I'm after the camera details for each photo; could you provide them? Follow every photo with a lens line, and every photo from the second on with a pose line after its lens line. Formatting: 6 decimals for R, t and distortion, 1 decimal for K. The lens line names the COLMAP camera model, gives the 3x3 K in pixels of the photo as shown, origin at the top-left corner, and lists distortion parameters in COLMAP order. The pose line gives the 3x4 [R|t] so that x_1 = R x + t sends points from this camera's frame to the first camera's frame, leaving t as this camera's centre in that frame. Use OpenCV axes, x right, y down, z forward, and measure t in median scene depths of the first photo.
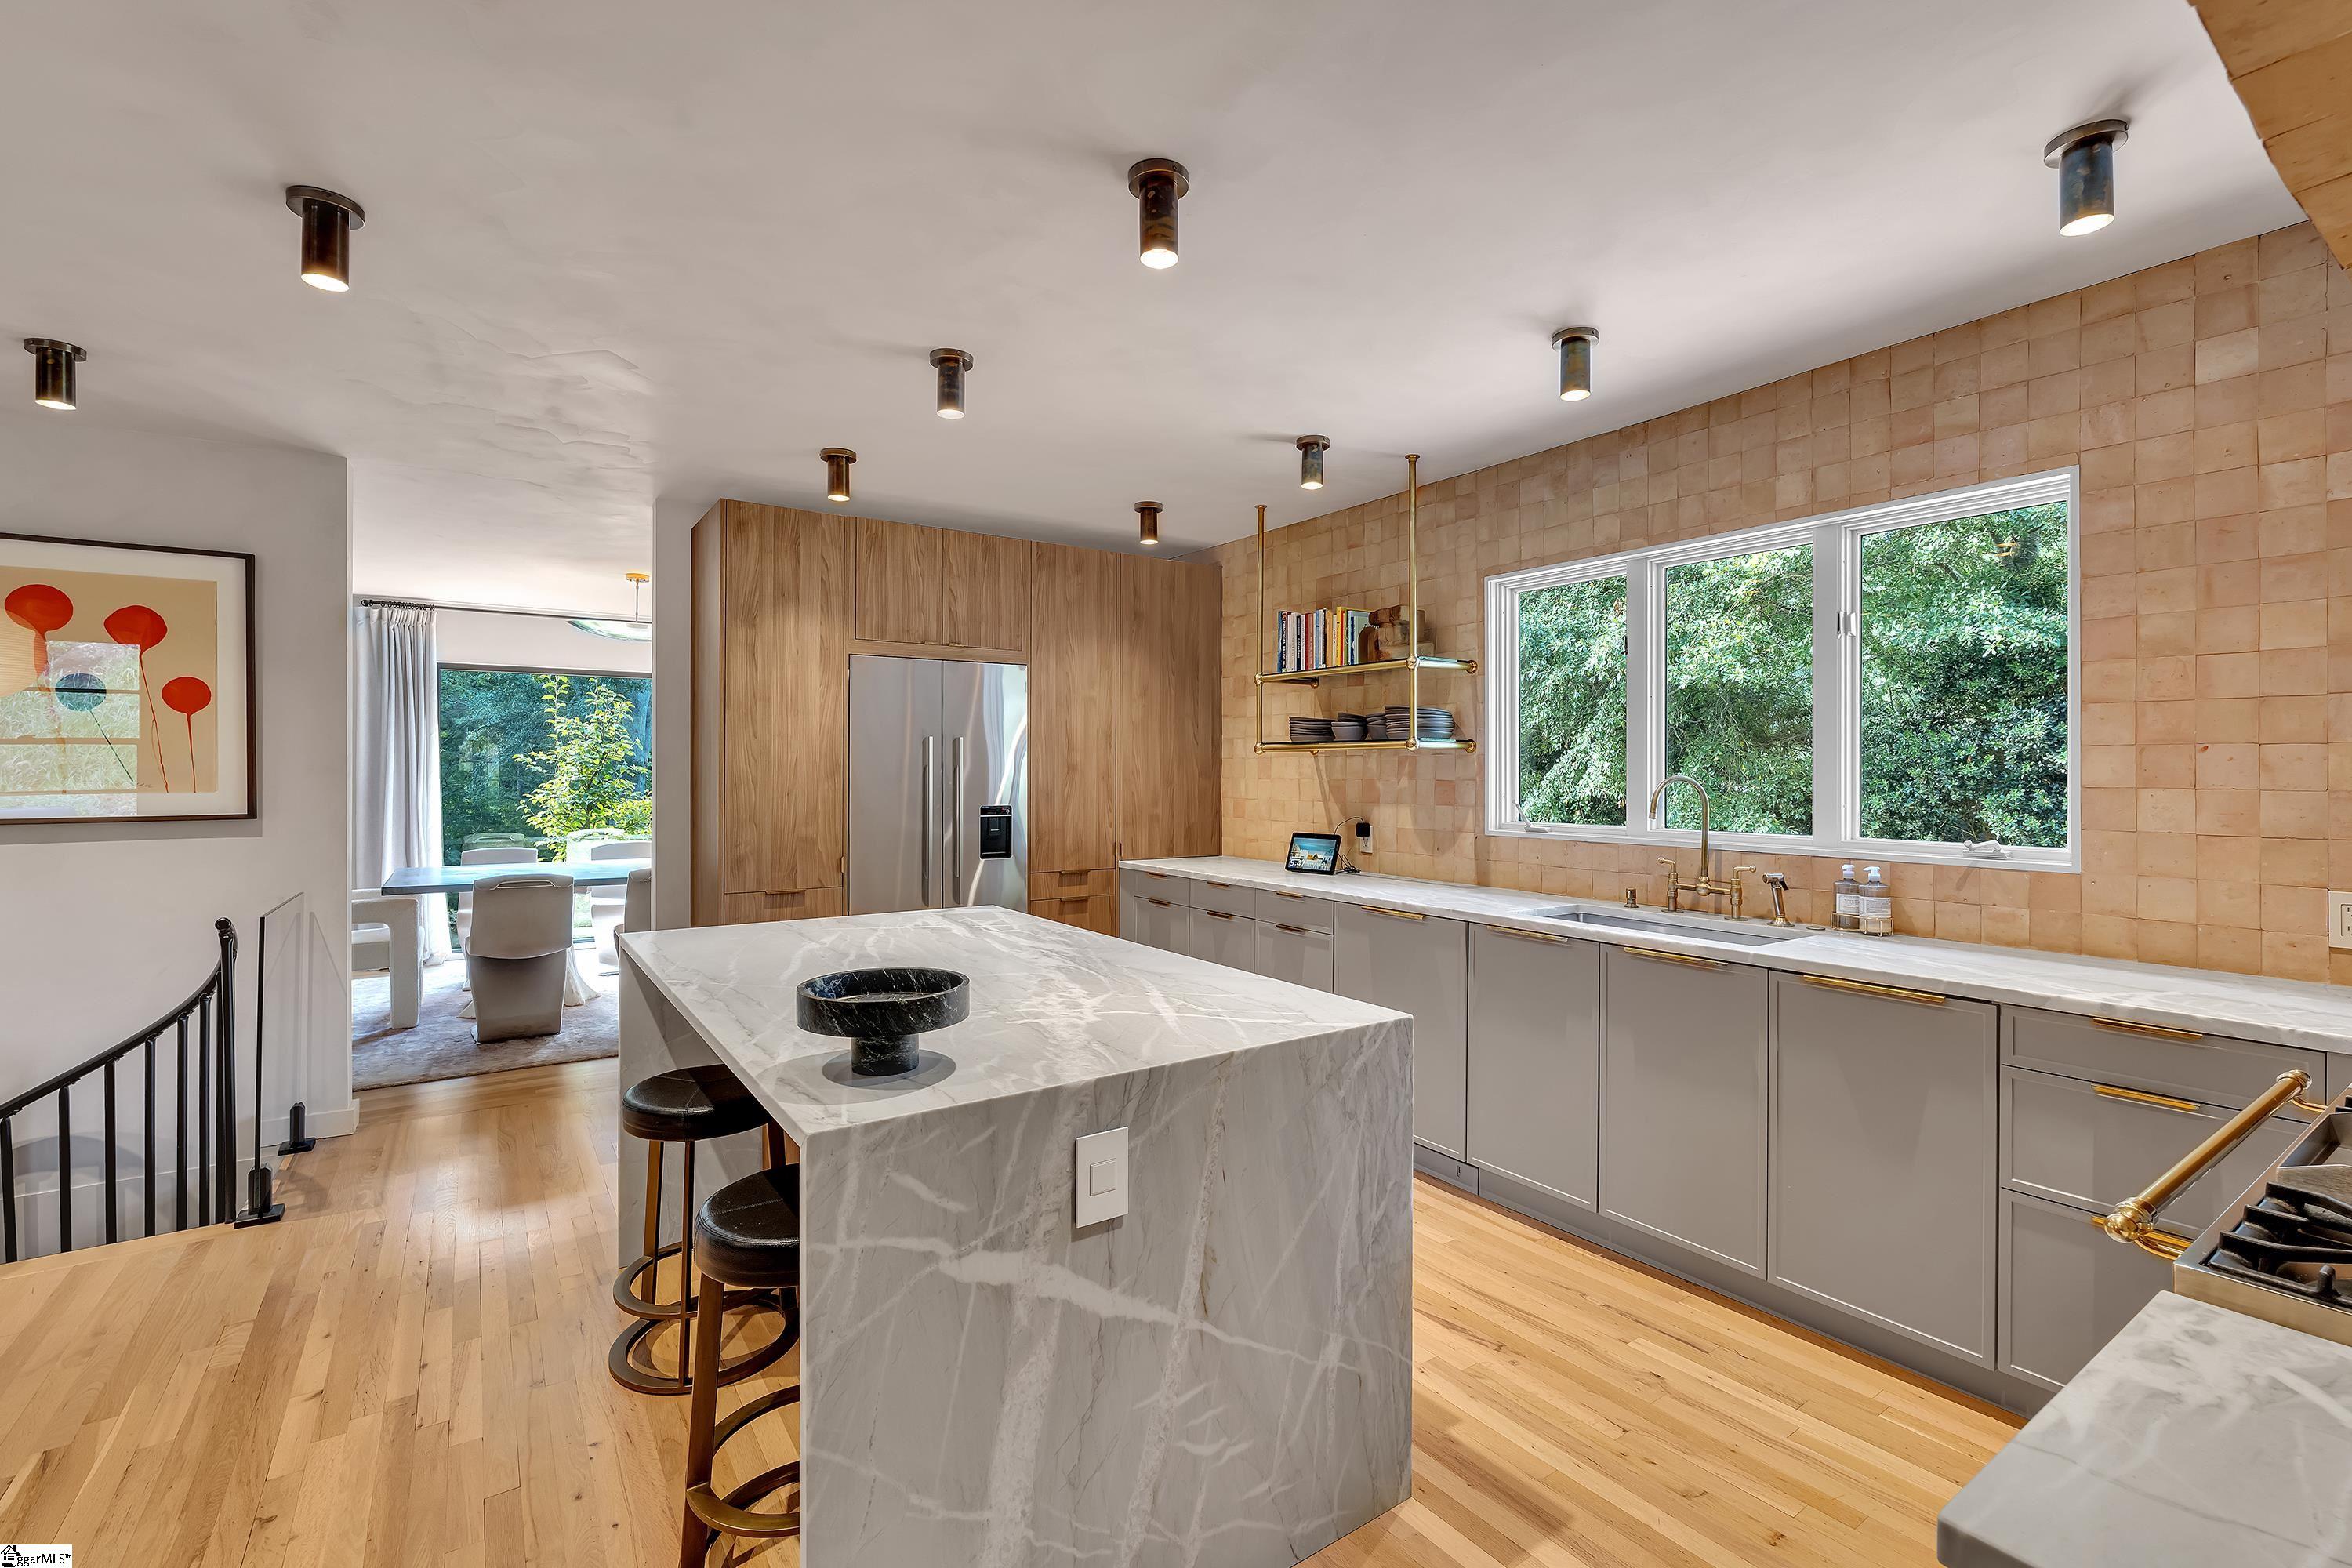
lens RADIAL K [[1035.1, 0, 1151.6], [0, 1035.1, 774.3], [0, 0, 1]] dist [-0.001370, -0.000112]
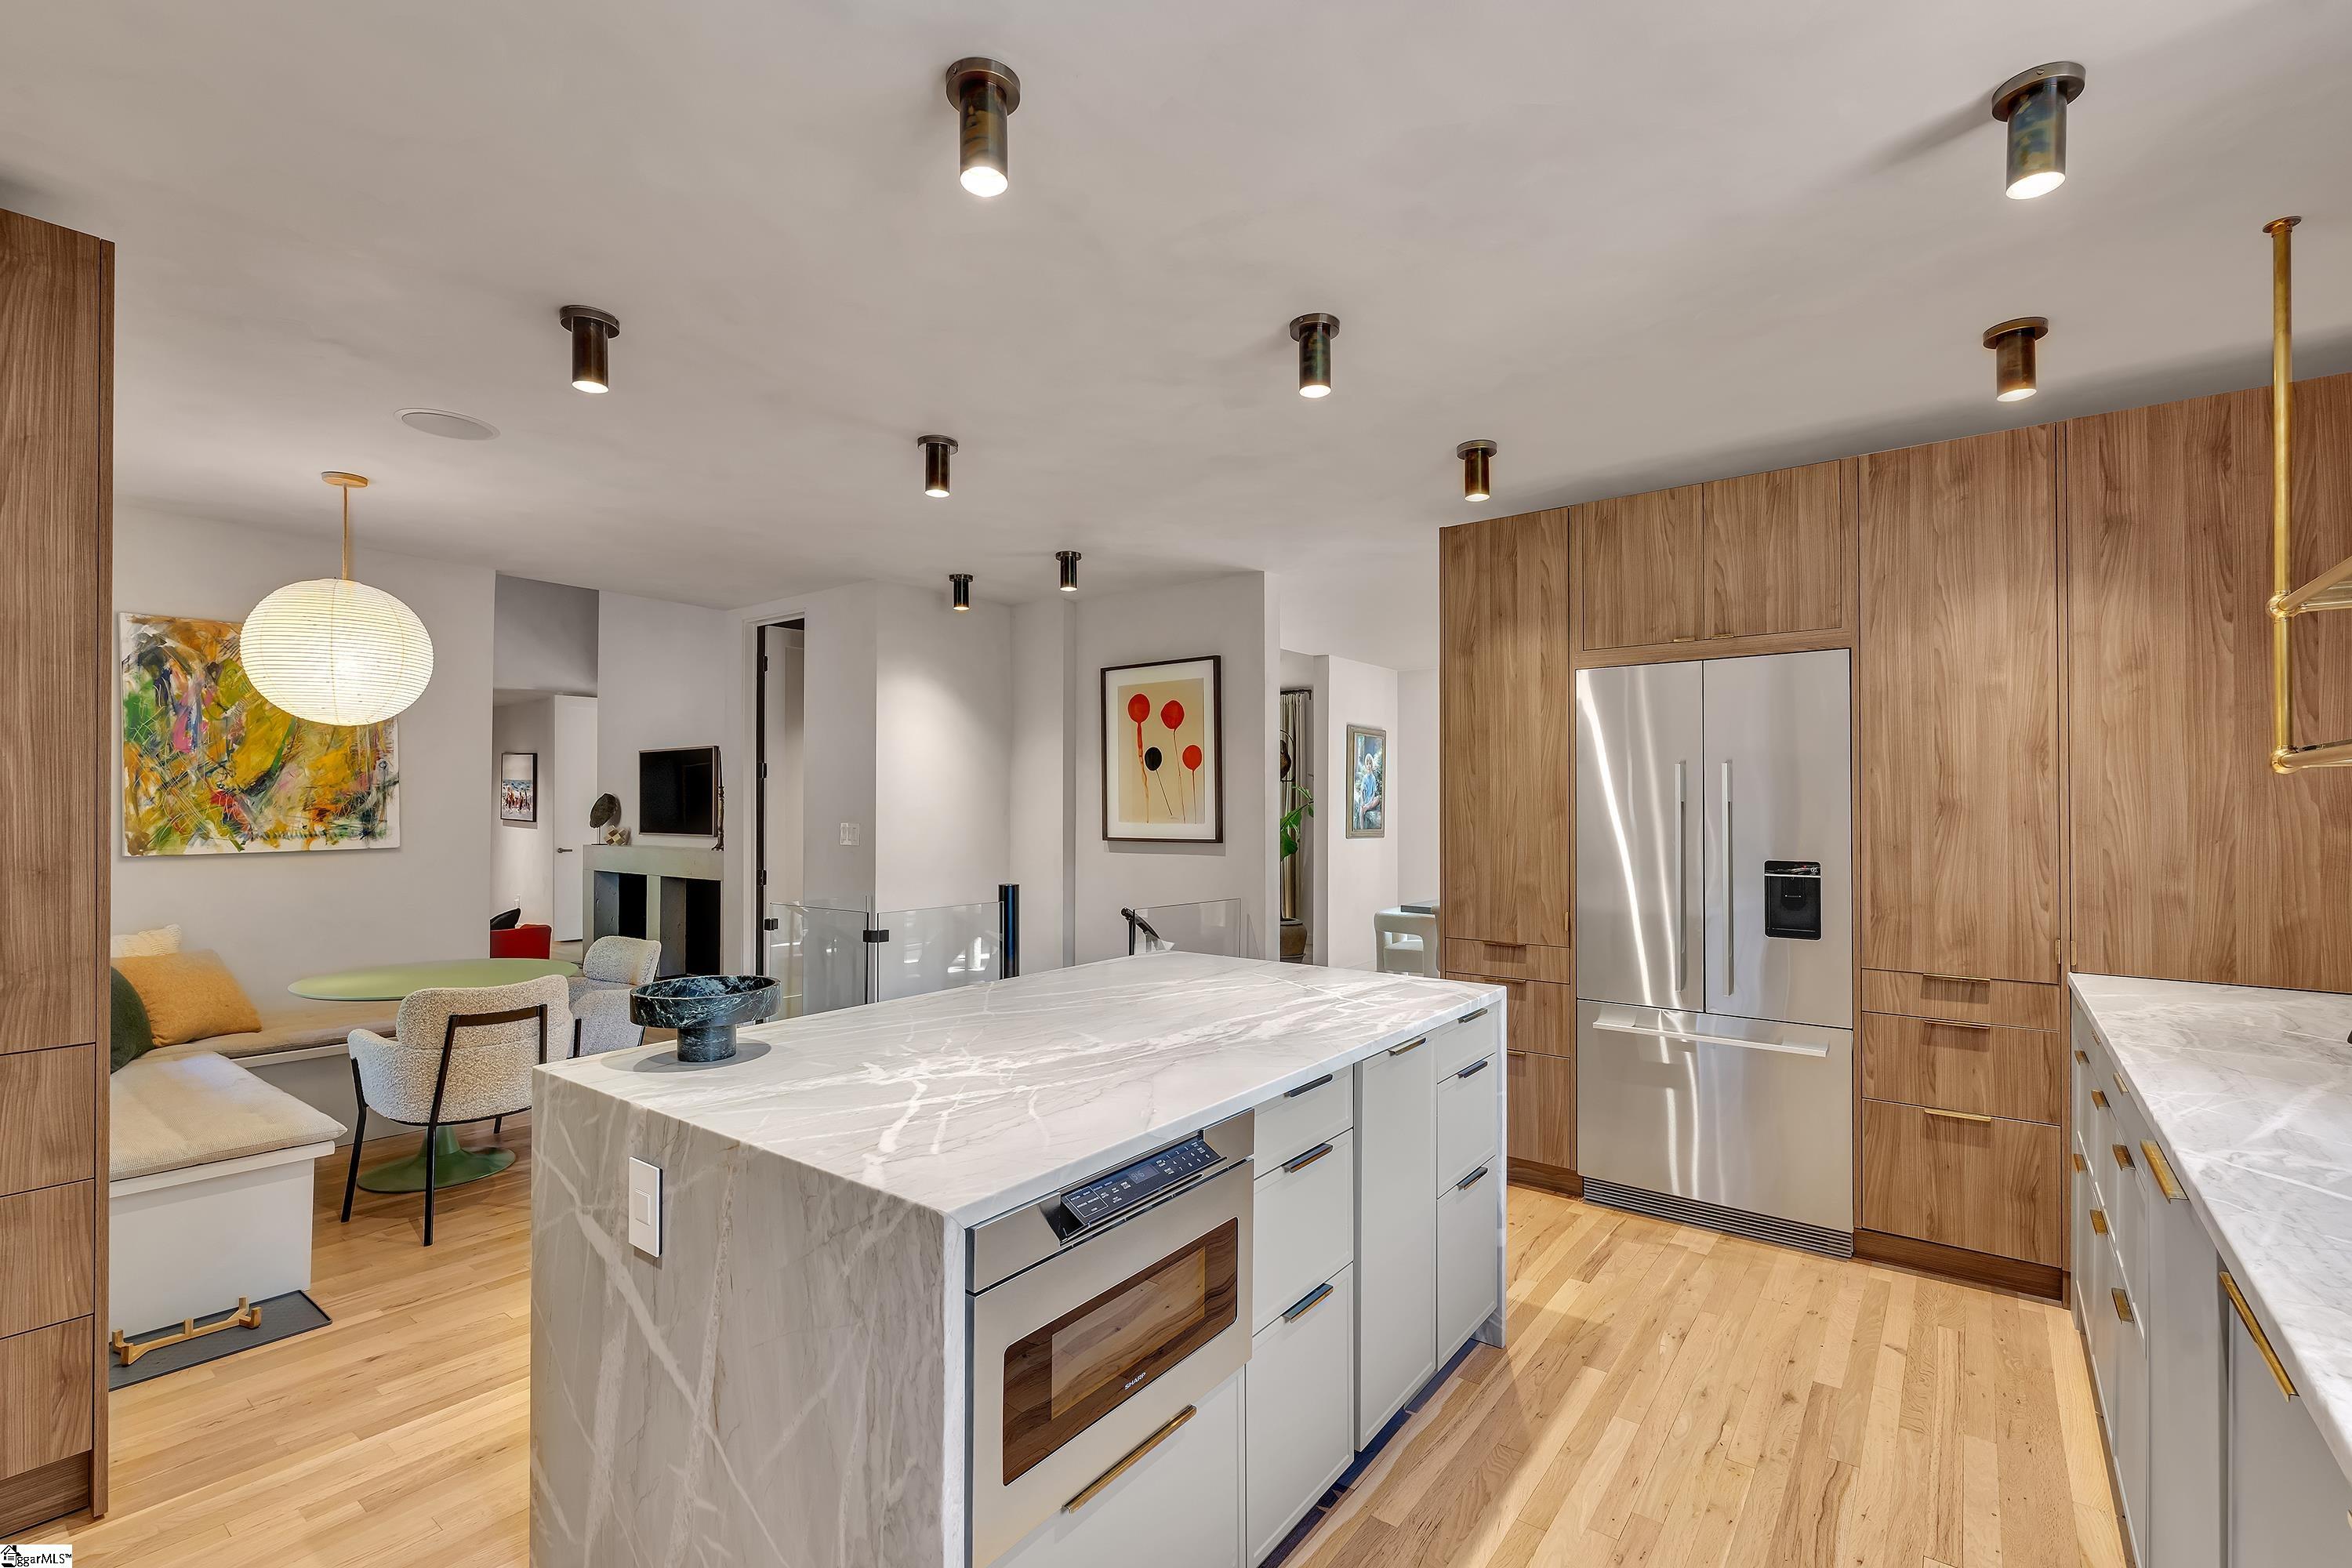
lens RADIAL K [[1035.1, 0, 1160.0], [0, 1035.1, 796.8], [0, 0, 1]] dist [-0.001370, -0.000112]
pose [[0.322178, -0.010755, -0.946618, 0.398791], [-0.005374, 0.999899, -0.013190, -0.000773], [0.946664, 0.009336, 0.322087, 0.424490]]
